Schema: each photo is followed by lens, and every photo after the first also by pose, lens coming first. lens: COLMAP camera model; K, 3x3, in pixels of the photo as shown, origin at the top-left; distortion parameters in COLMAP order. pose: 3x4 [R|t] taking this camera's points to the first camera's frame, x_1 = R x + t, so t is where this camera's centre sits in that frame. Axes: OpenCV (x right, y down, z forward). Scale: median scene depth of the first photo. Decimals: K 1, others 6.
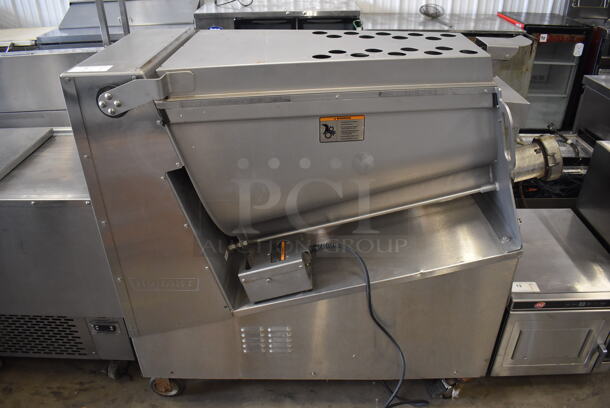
lens RADIAL K [[472.1, 0, 305.0], [0, 472.1, 204.0], [0, 0, 1]] dist [-0.098028, 0.011837]
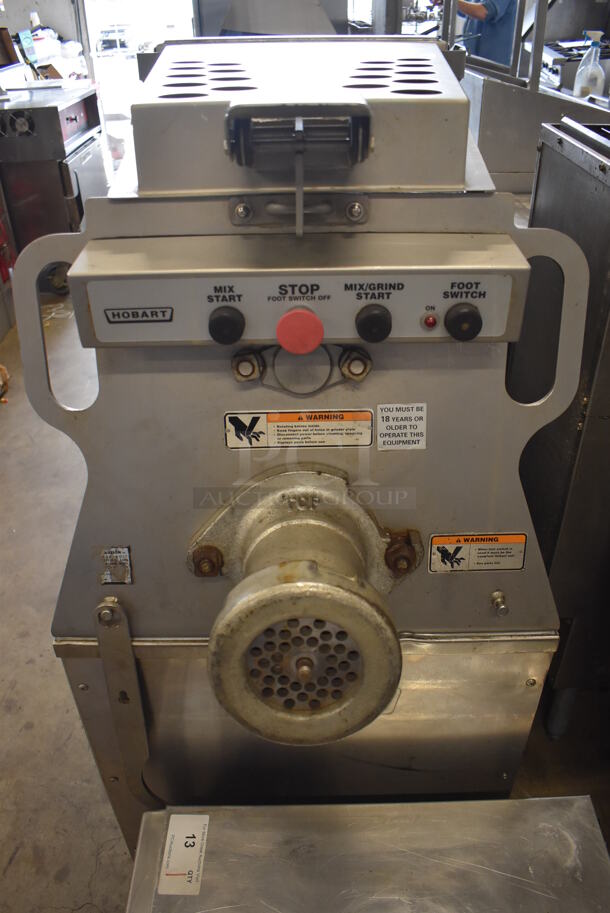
lens RADIAL K [[706.6, 0, 308.4], [0, 706.6, 465.3], [0, 0, 1]] dist [-0.098028, 0.011837]
pose [[0.015667, 0.580860, -0.813853, 0.343525], [-0.501204, 0.708871, 0.496284, -0.158748], [0.865188, 0.400130, 0.302235, 0.378831]]
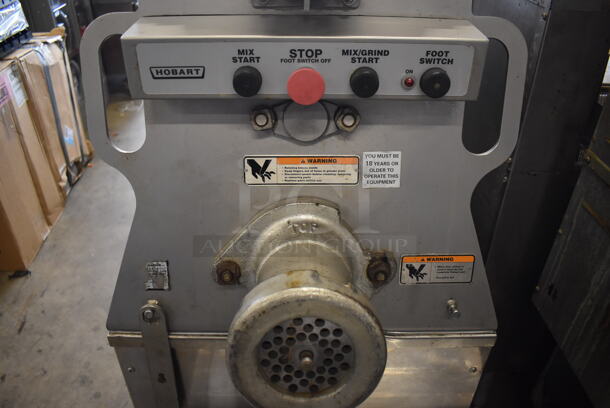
lens RADIAL K [[472.1, 0, 305.0], [0, 472.1, 204.0], [0, 0, 1]] dist [-0.098028, 0.011837]
pose [[0.018975, 0.556197, -0.830834, 0.323410], [-0.519444, 0.715516, 0.467135, -0.136659], [0.854294, 0.422708, 0.302490, 0.387506]]
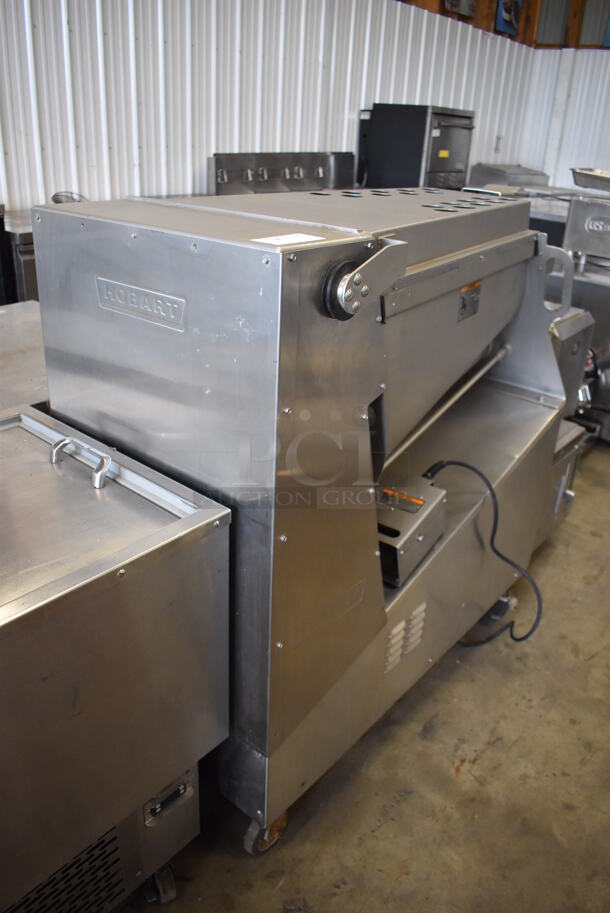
lens RADIAL K [[706.6, 0, 308.4], [0, 706.6, 465.3], [0, 0, 1]] dist [-0.098028, 0.011837]
pose [[0.627147, -0.307193, 0.715765, -0.375076], [0.349235, 0.932296, 0.094127, -0.039329], [-0.696220, 0.190938, 0.691969, 0.157426]]
